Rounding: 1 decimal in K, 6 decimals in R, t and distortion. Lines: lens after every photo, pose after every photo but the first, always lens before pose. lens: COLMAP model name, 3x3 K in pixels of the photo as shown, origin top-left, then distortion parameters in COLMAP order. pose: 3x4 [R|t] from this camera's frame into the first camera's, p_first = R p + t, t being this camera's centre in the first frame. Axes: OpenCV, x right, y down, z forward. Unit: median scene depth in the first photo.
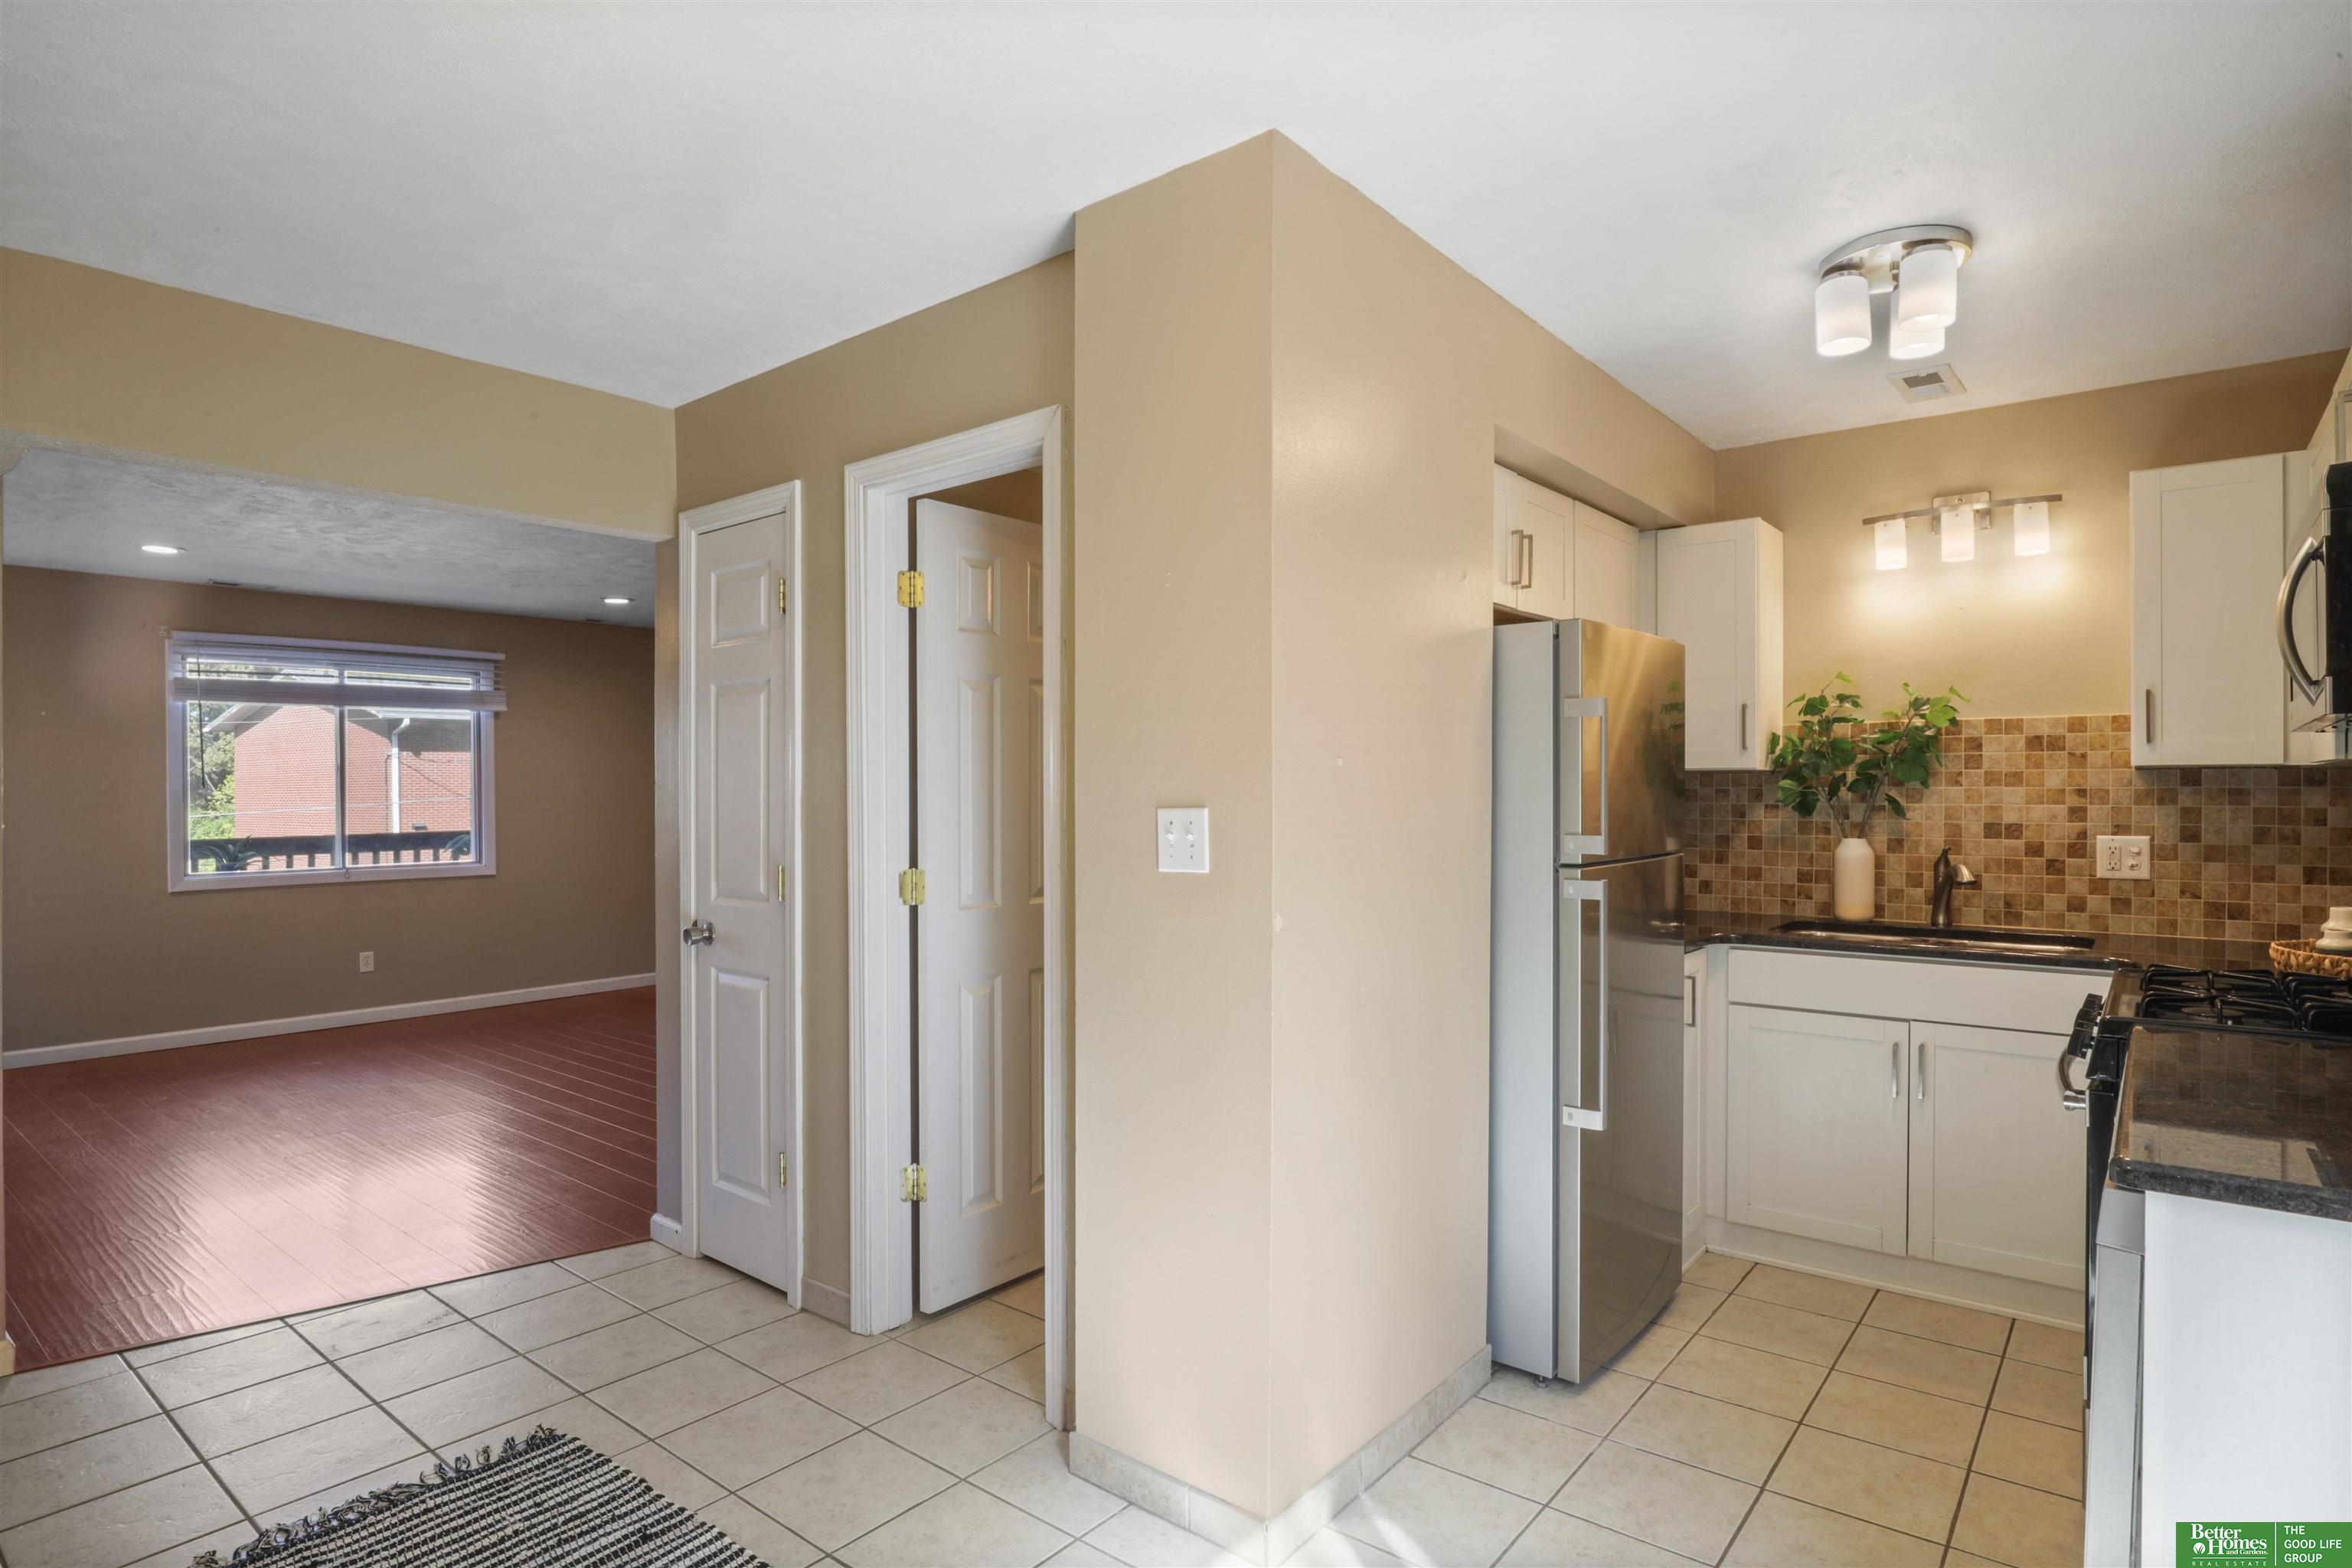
lens RADIAL K [[1251.9, 0, 1175.4], [0, 1251.9, 792.7], [0, 0, 1]] dist [-0.015936, 0.001667]
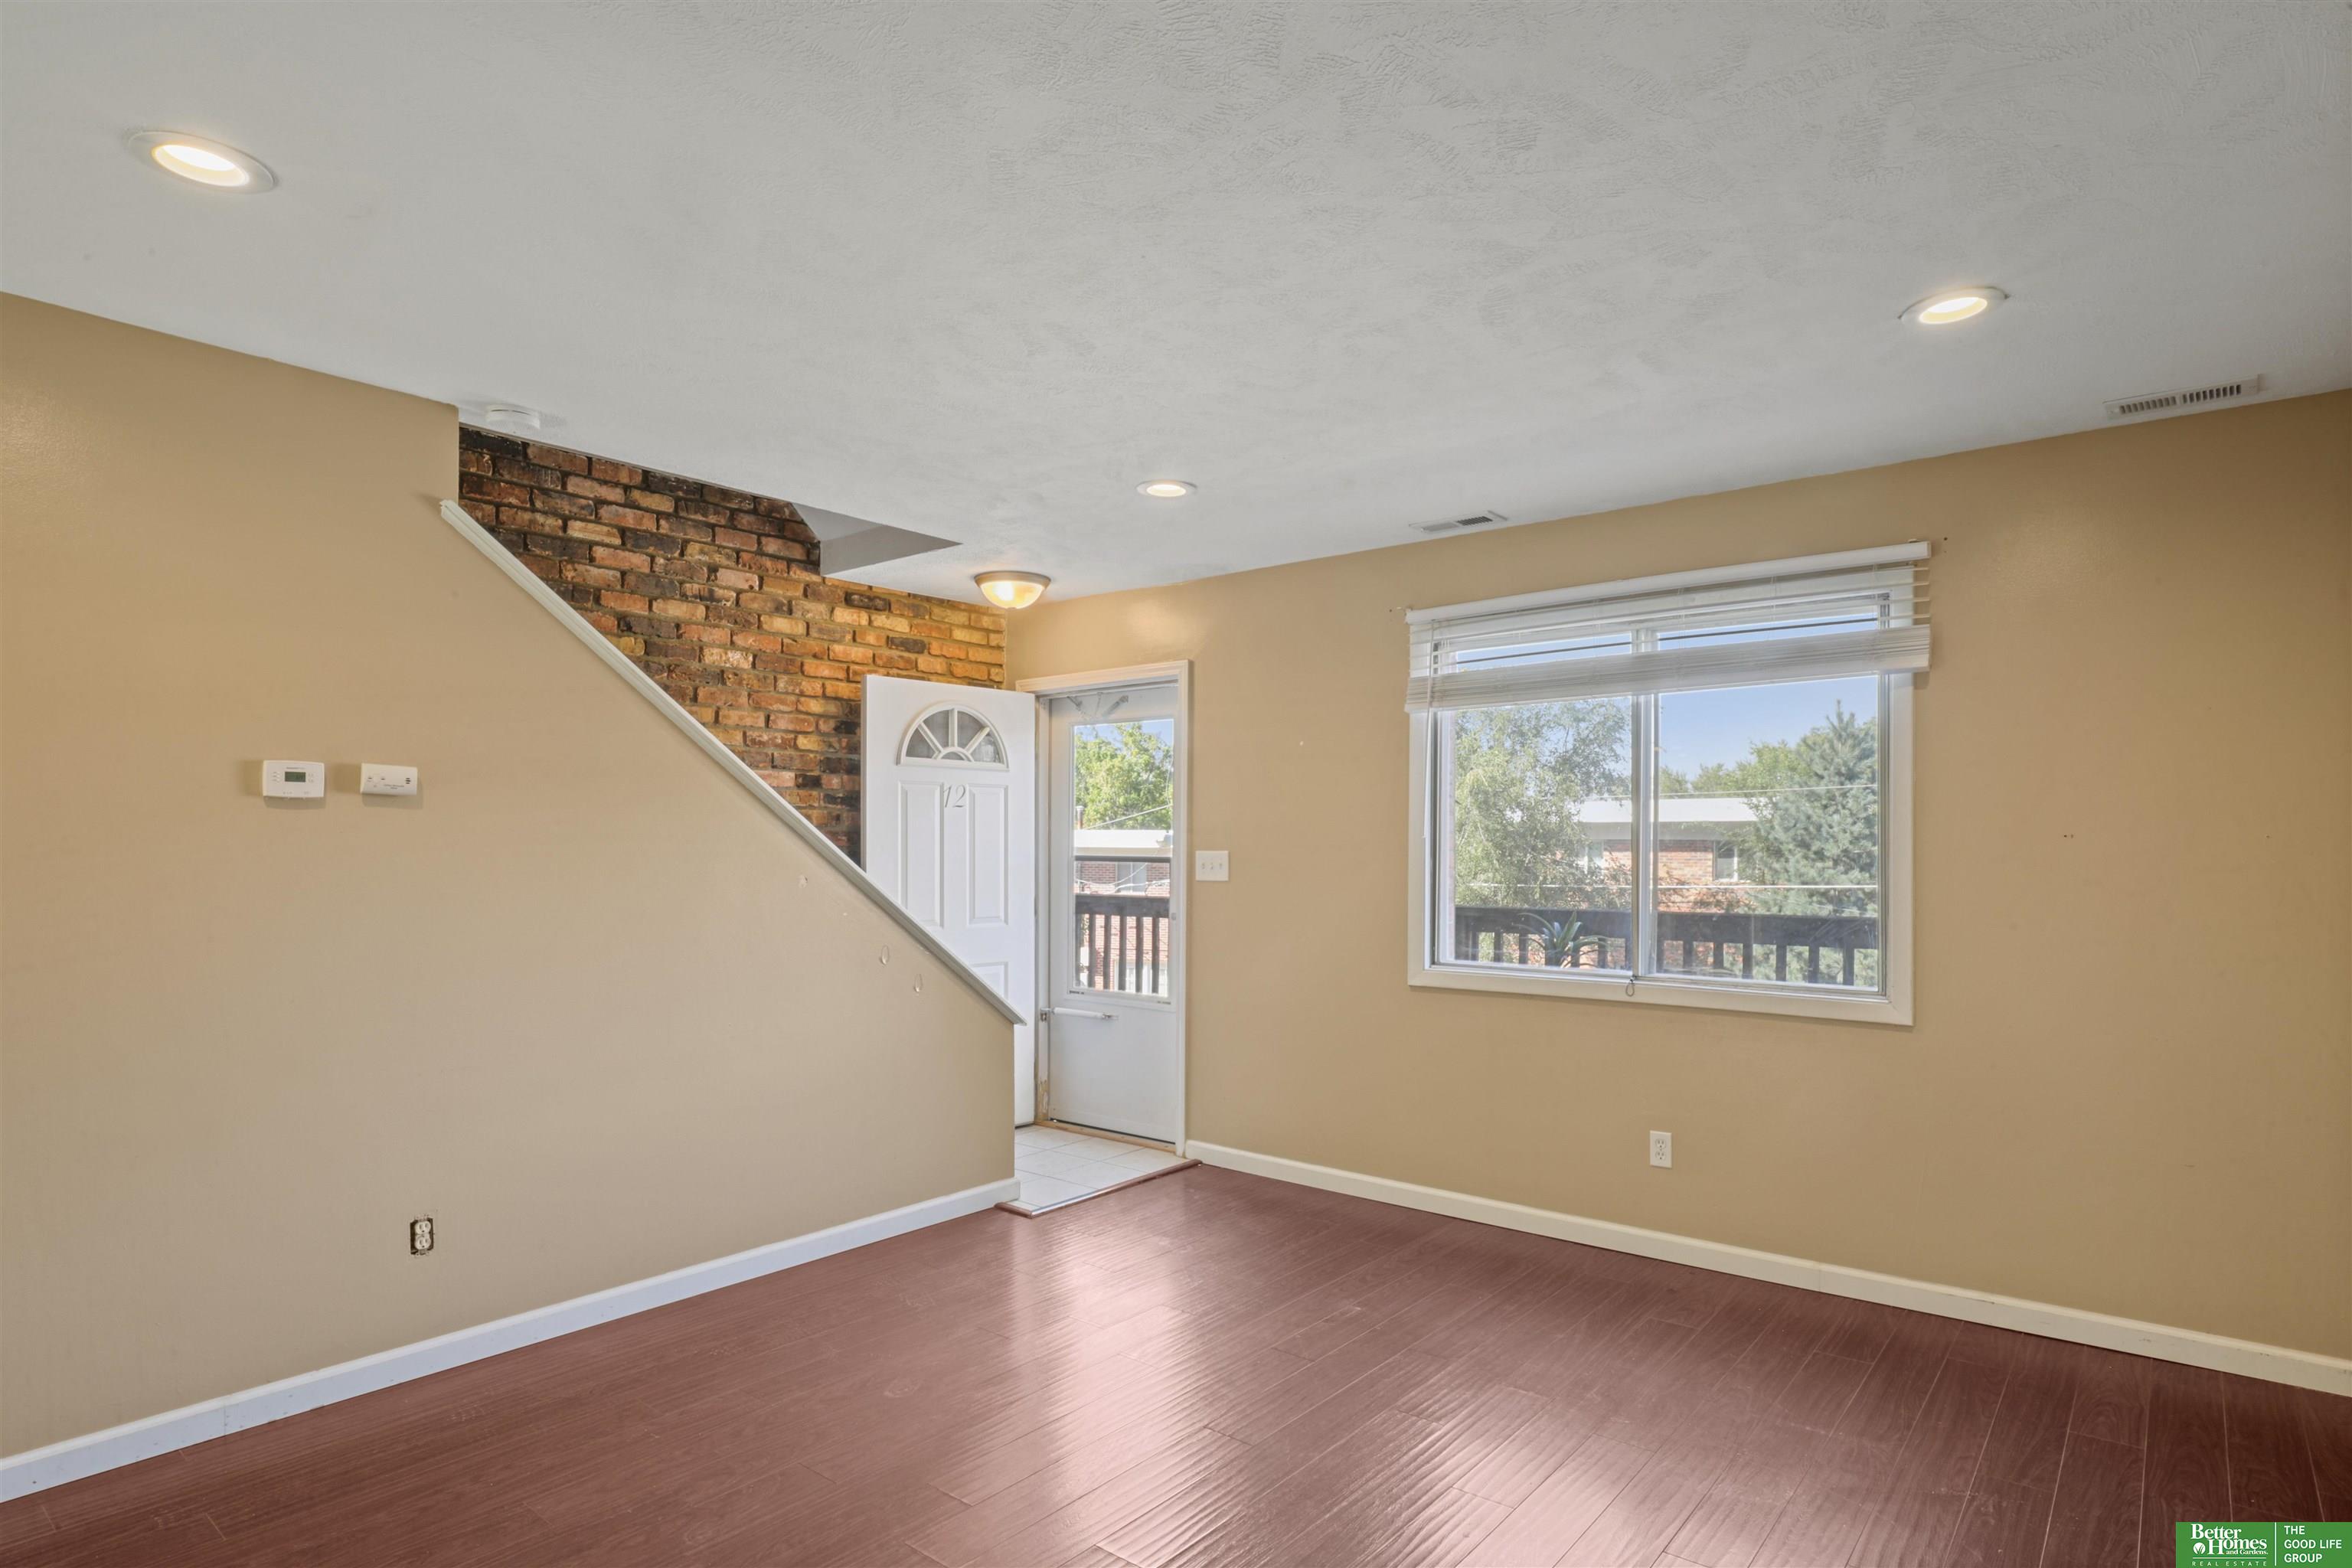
lens RADIAL K [[1251.9, 0, 1177.5], [0, 1251.9, 794.4], [0, 0, 1]] dist [-0.015936, 0.001667]
pose [[-0.003495, -0.018900, -0.999815, -0.091512], [-0.001354, 0.999821, -0.018895, -0.010978], [0.999993, 0.001288, -0.003520, 0.784564]]
